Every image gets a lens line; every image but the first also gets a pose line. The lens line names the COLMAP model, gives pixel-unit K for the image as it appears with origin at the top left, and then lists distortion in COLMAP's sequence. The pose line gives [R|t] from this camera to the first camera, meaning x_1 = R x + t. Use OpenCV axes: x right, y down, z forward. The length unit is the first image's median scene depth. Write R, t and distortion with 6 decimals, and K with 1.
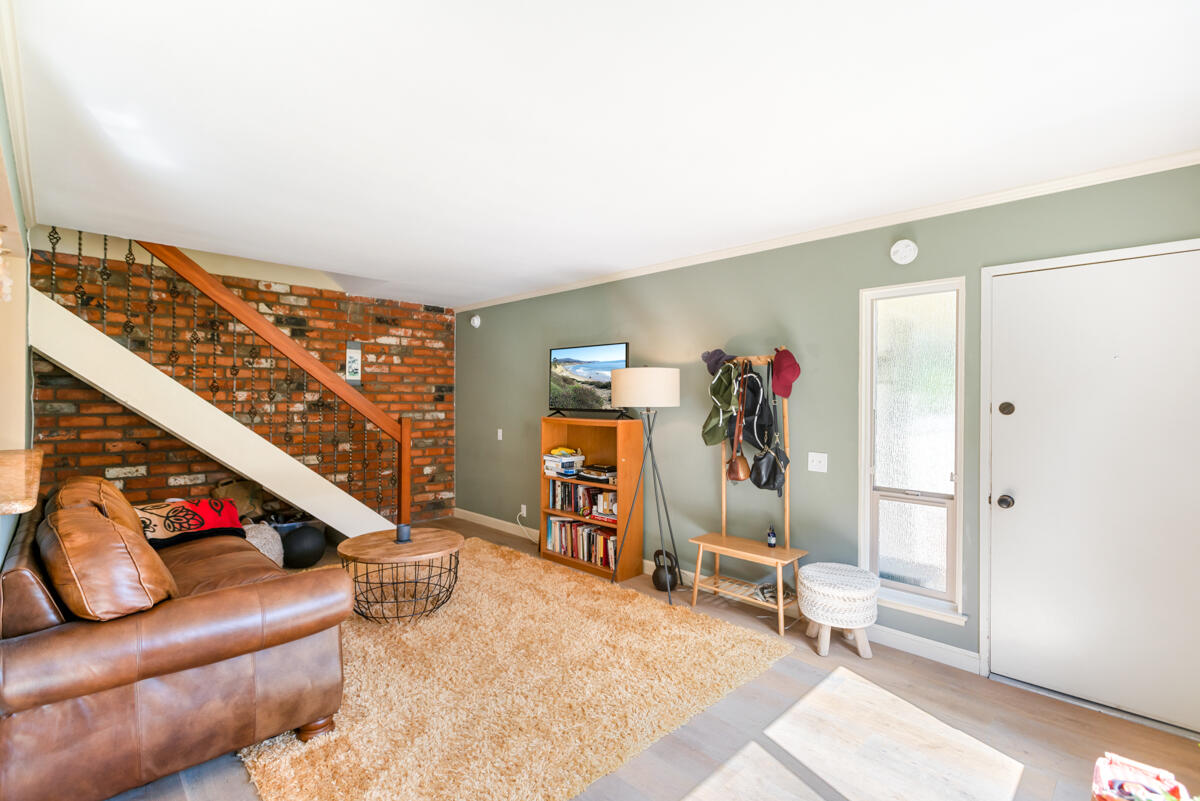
lens RADIAL K [[553.4, 0, 605.3], [0, 553.4, 397.8], [0, 0, 1]] dist [0.001626, -0.000298]
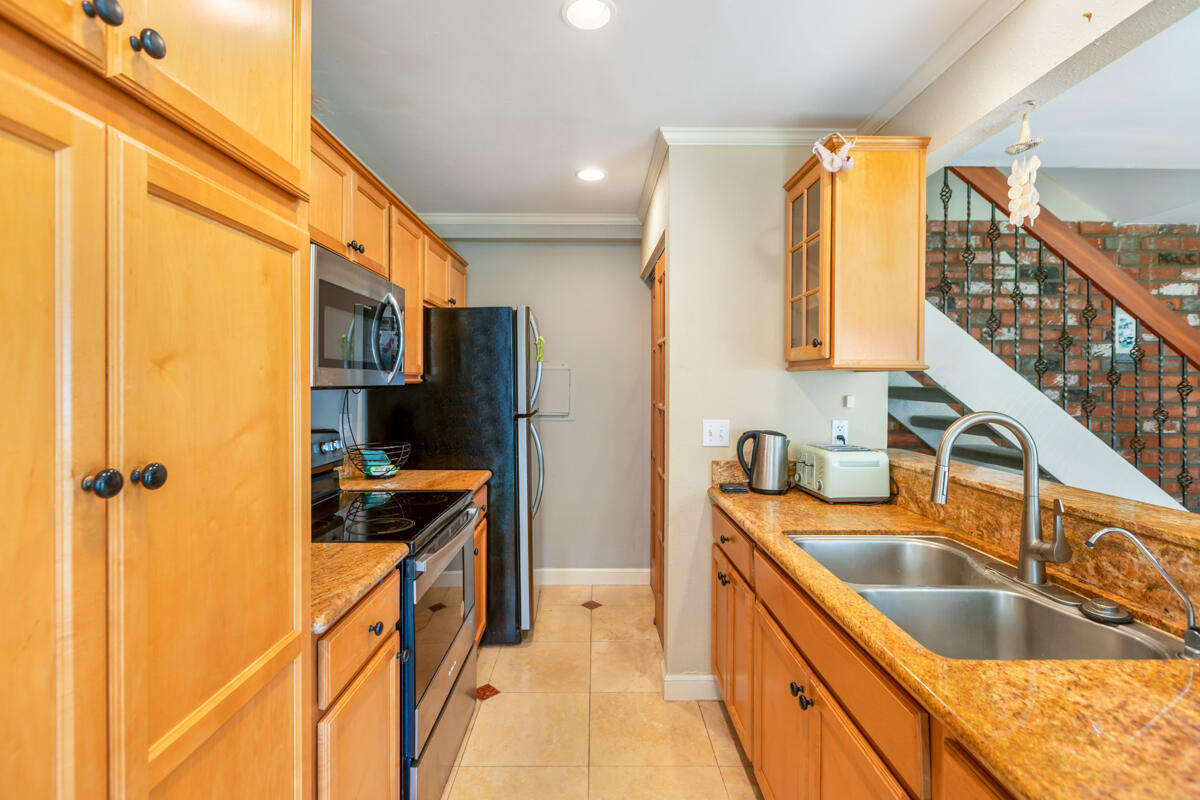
lens RADIAL K [[553.4, 0, 599.2], [0, 553.4, 382.9], [0, 0, 1]] dist [0.001626, -0.000298]
pose [[0.717594, -0.004032, -0.696450, -0.467693], [0.003598, 0.999991, -0.002082, 0.001238], [0.696453, -0.001012, 0.717602, 0.101778]]
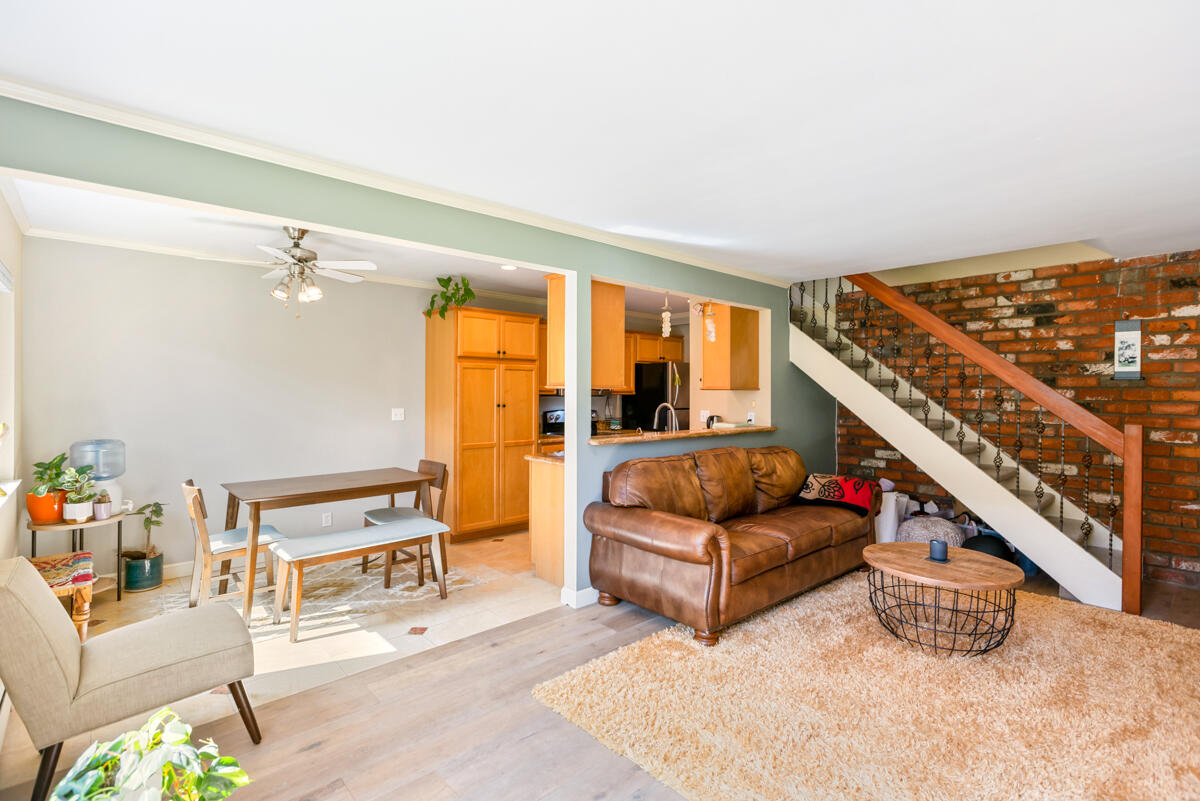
lens RADIAL K [[553.4, 0, 599.6], [0, 553.4, 394.1], [0, 0, 1]] dist [0.001626, -0.000298]
pose [[-0.049875, -0.002229, -0.998753, 0.347804], [-0.002992, 0.999993, -0.002082, 0.001820], [0.998751, 0.002884, -0.049881, 0.338027]]
